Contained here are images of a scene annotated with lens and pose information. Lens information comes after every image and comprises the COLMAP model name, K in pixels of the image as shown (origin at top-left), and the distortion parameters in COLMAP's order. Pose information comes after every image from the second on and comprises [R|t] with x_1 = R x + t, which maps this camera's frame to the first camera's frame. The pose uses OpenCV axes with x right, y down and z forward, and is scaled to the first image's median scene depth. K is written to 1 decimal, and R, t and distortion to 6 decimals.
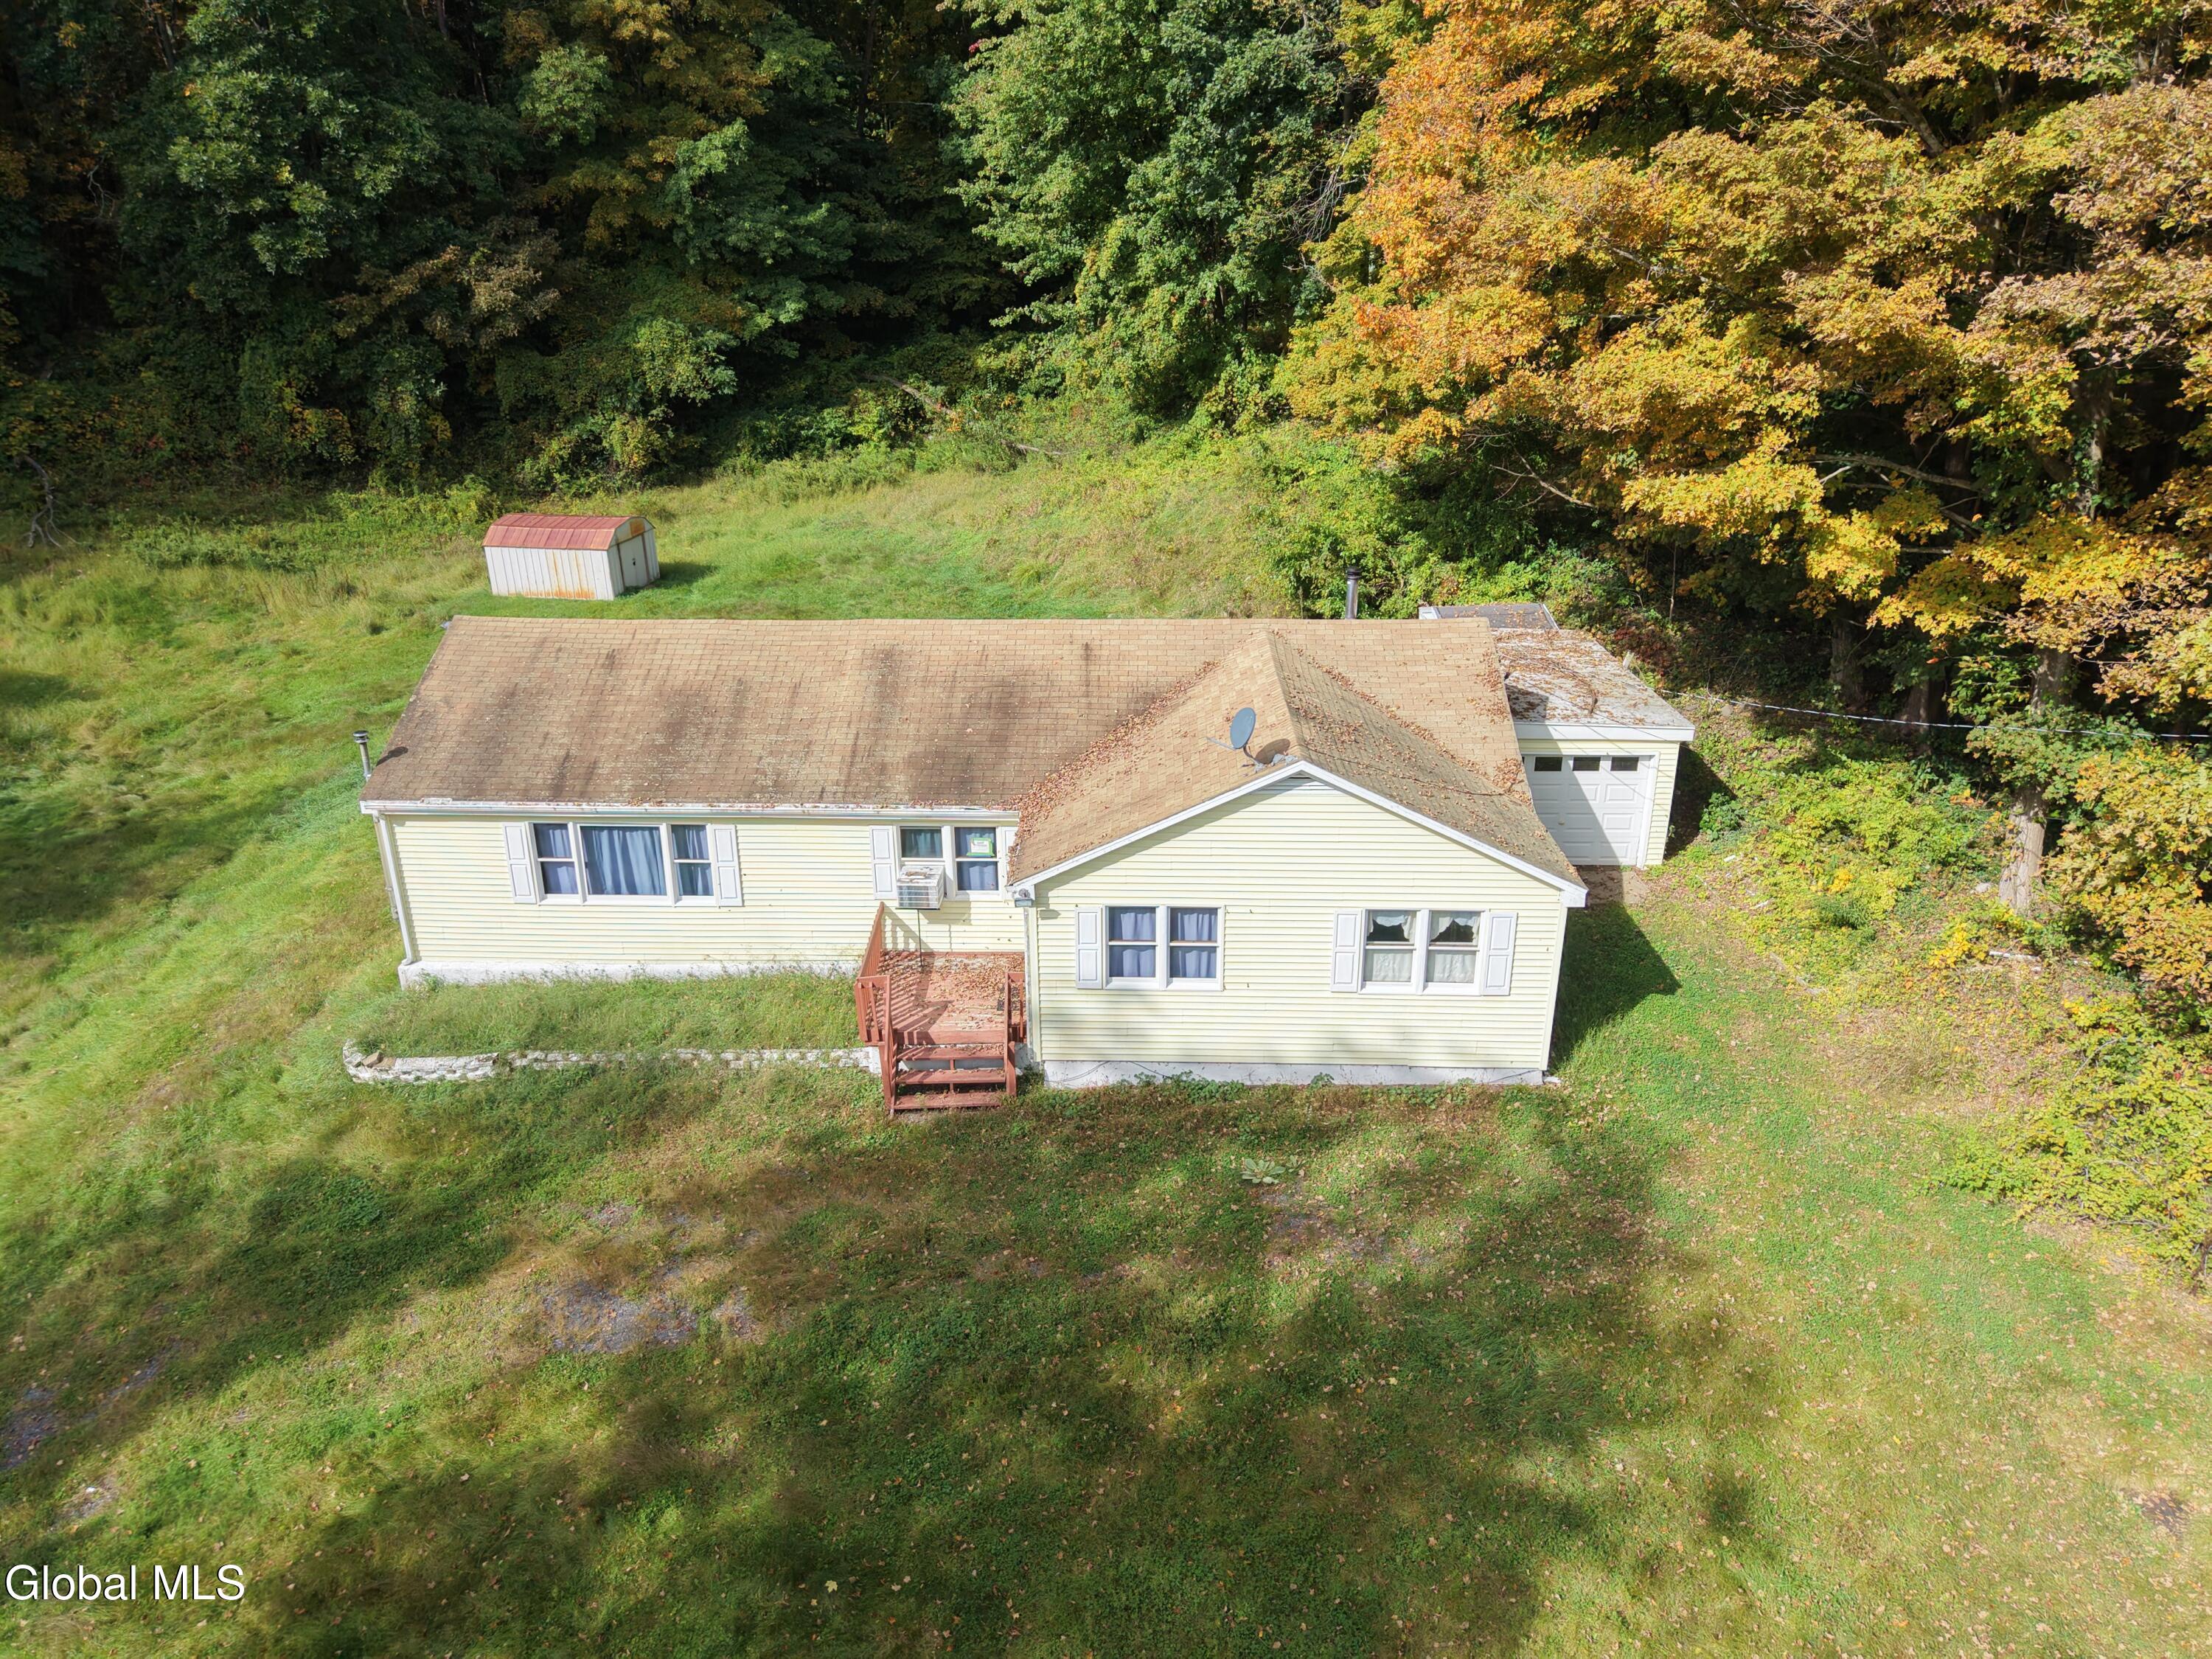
lens RADIAL K [[1477.2, 0, 1108.2], [0, 1477.2, 837.8], [0, 0, 1]] dist [0.026693, -0.027897]
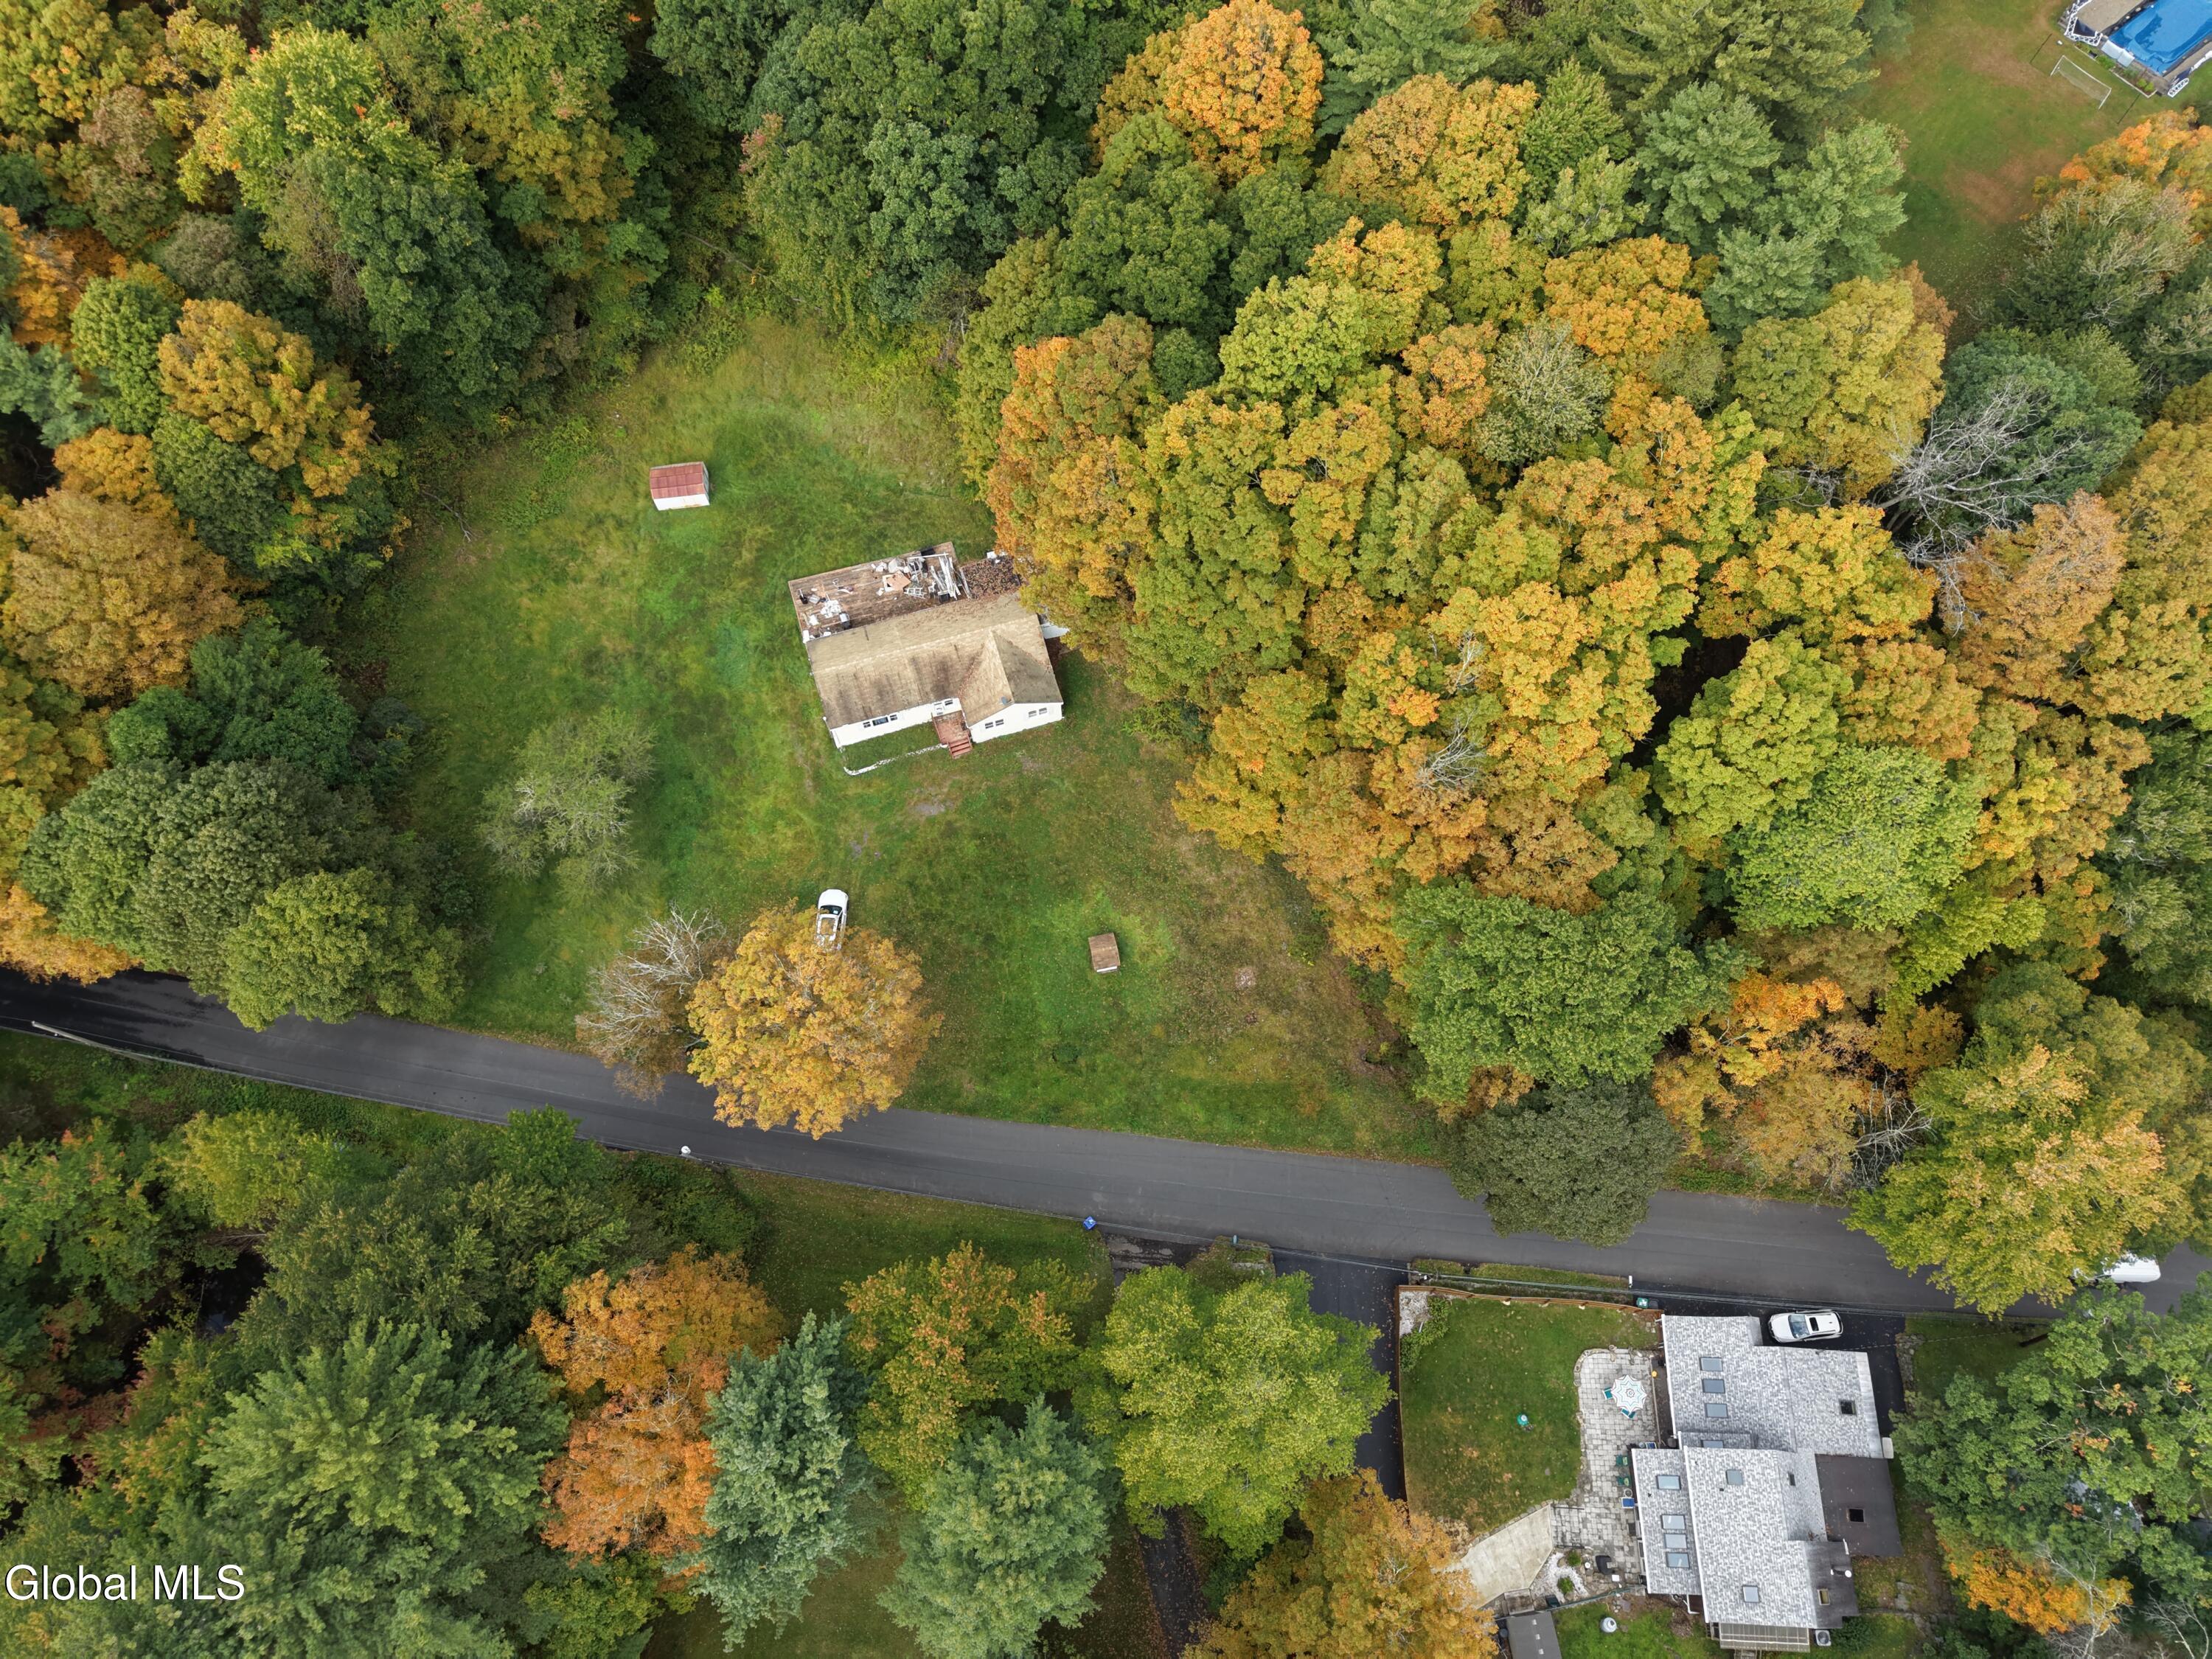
lens RADIAL K [[1504.0, 0, 1113.7], [0, 1504.0, 841.7], [0, 0, 1]] dist [0.009564, -0.008708]
pose [[0.948205, -0.289264, 0.131278, -0.373136], [0.115619, 0.699190, 0.705525, -3.230390], [-0.295872, -0.653804, 0.696420, -3.049677]]
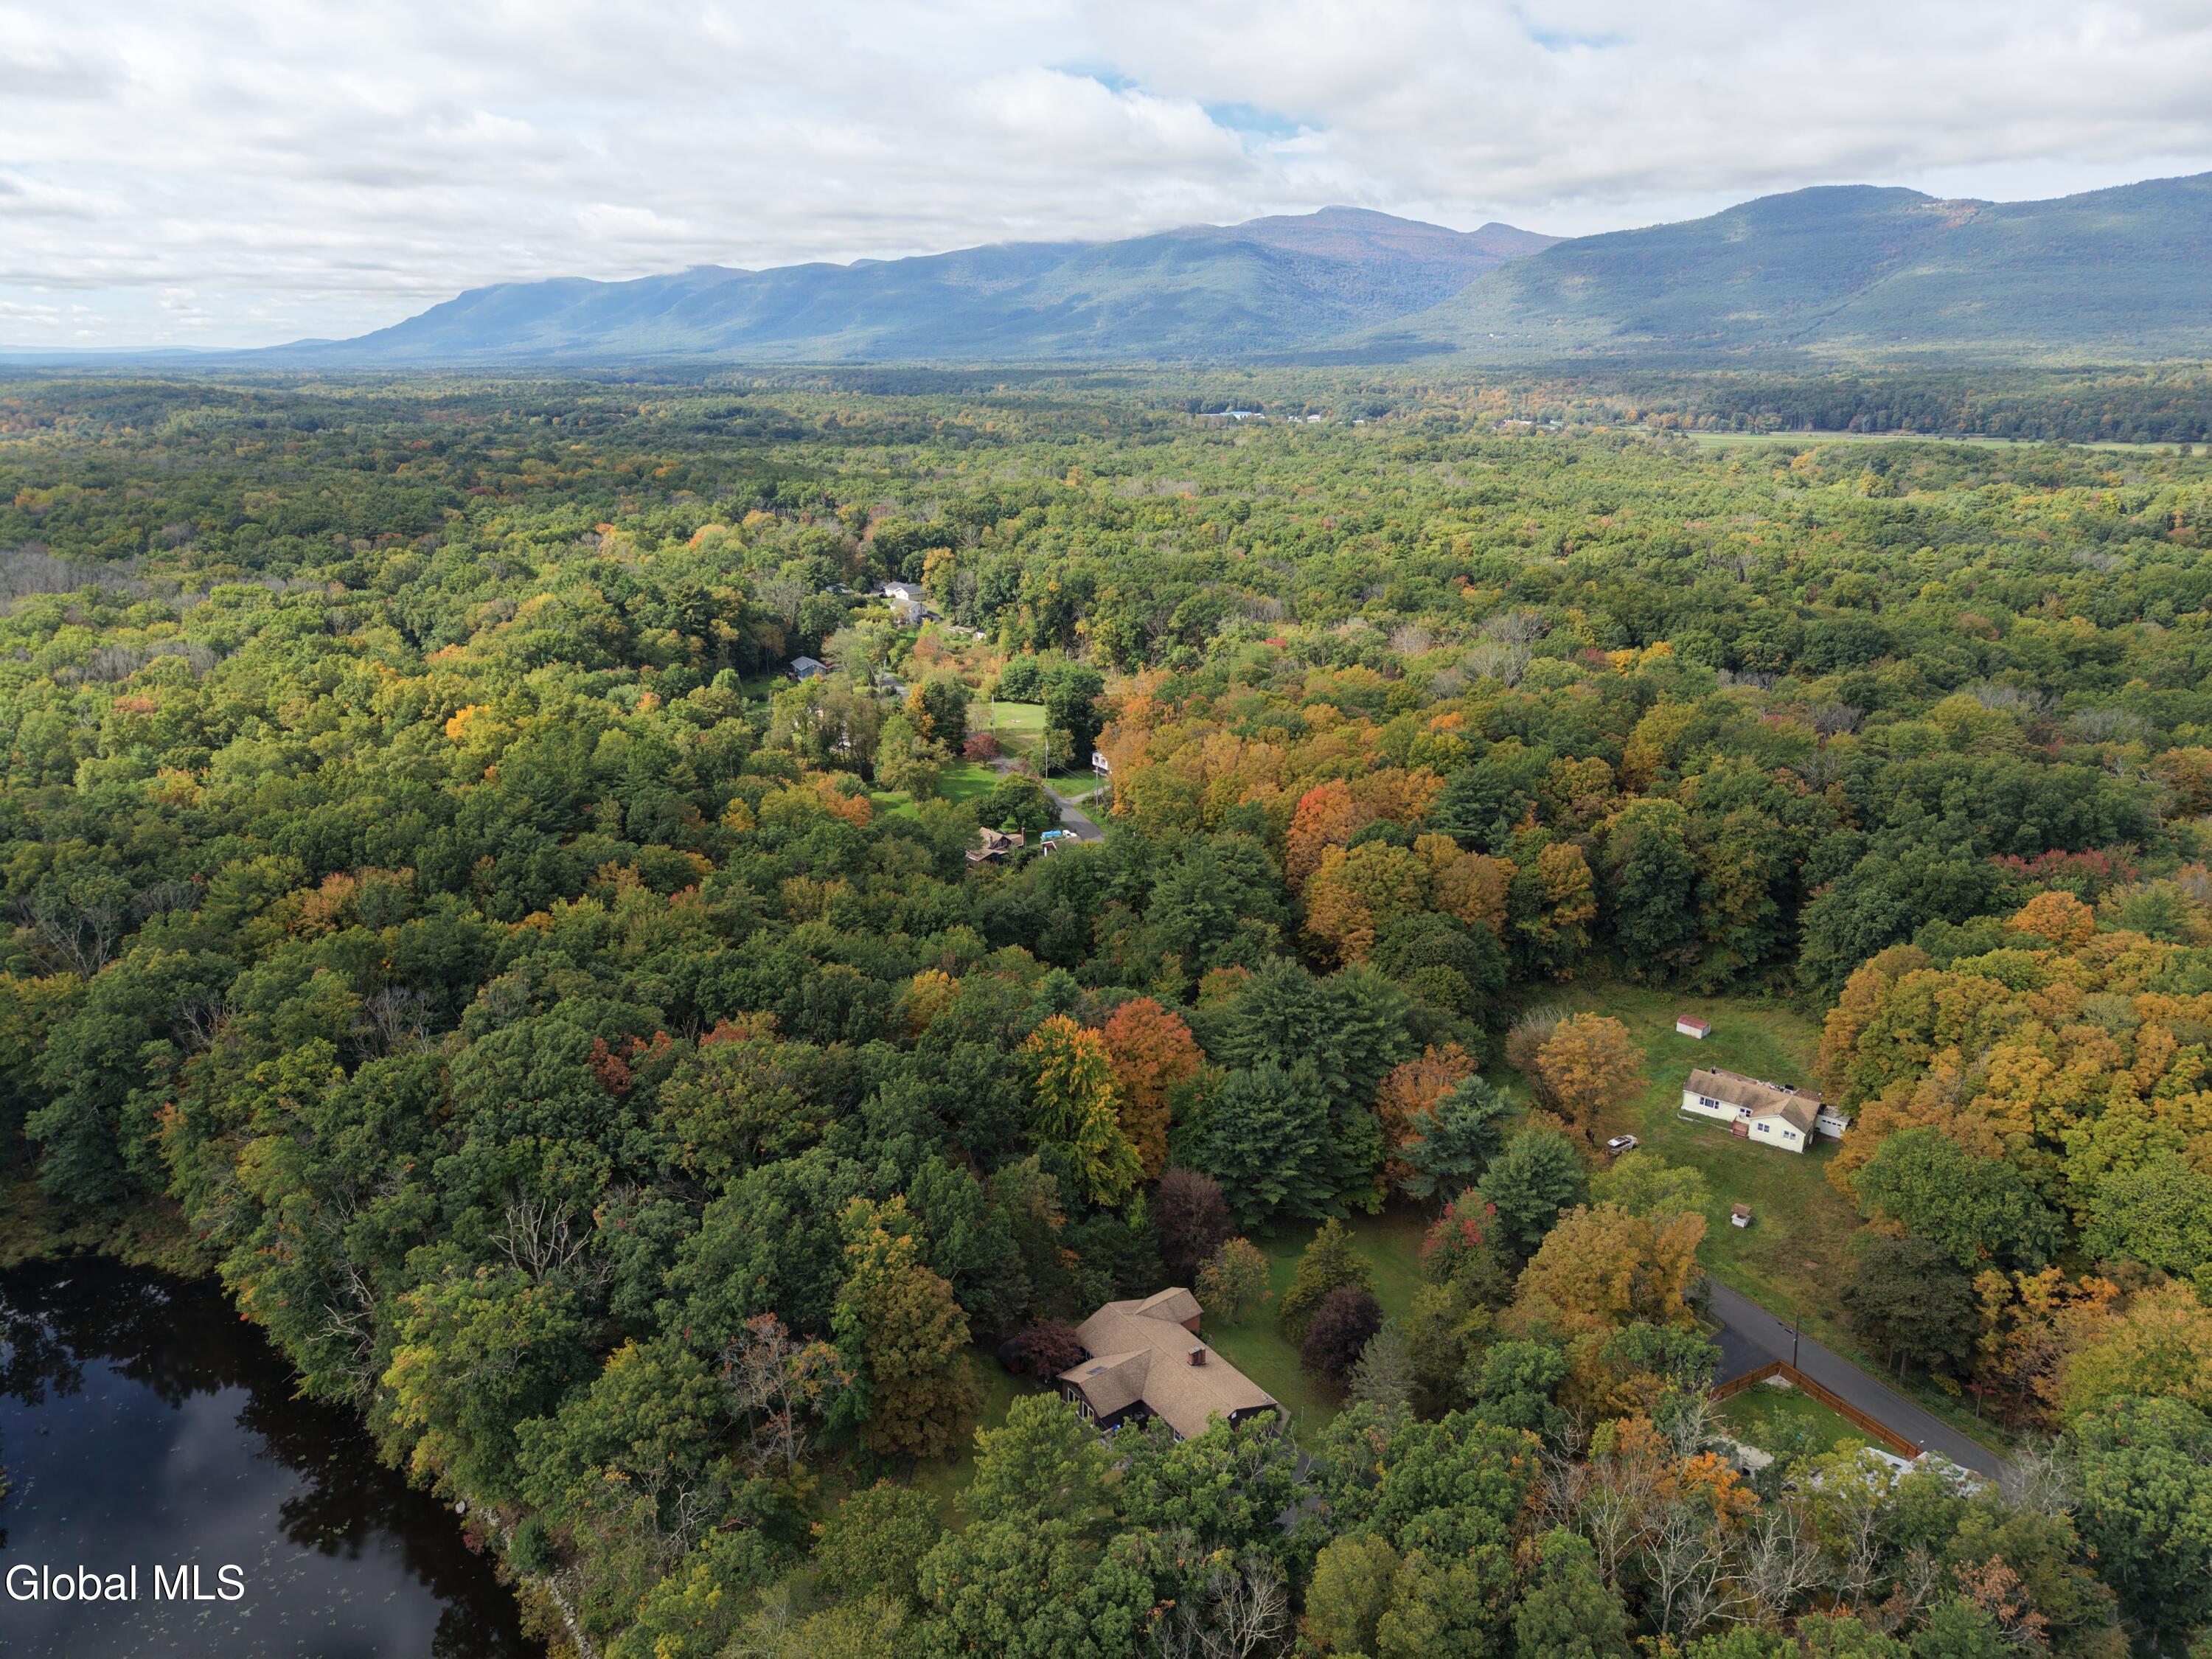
lens RADIAL K [[1477.2, 0, 1108.2], [0, 1477.2, 837.8], [0, 0, 1]] dist [0.026693, -0.027897]
pose [[0.804650, 0.194950, -0.560832, 1.608546], [-0.232290, 0.972635, 0.004819, -0.804042], [0.546424, 0.126398, 0.827915, -9.407031]]
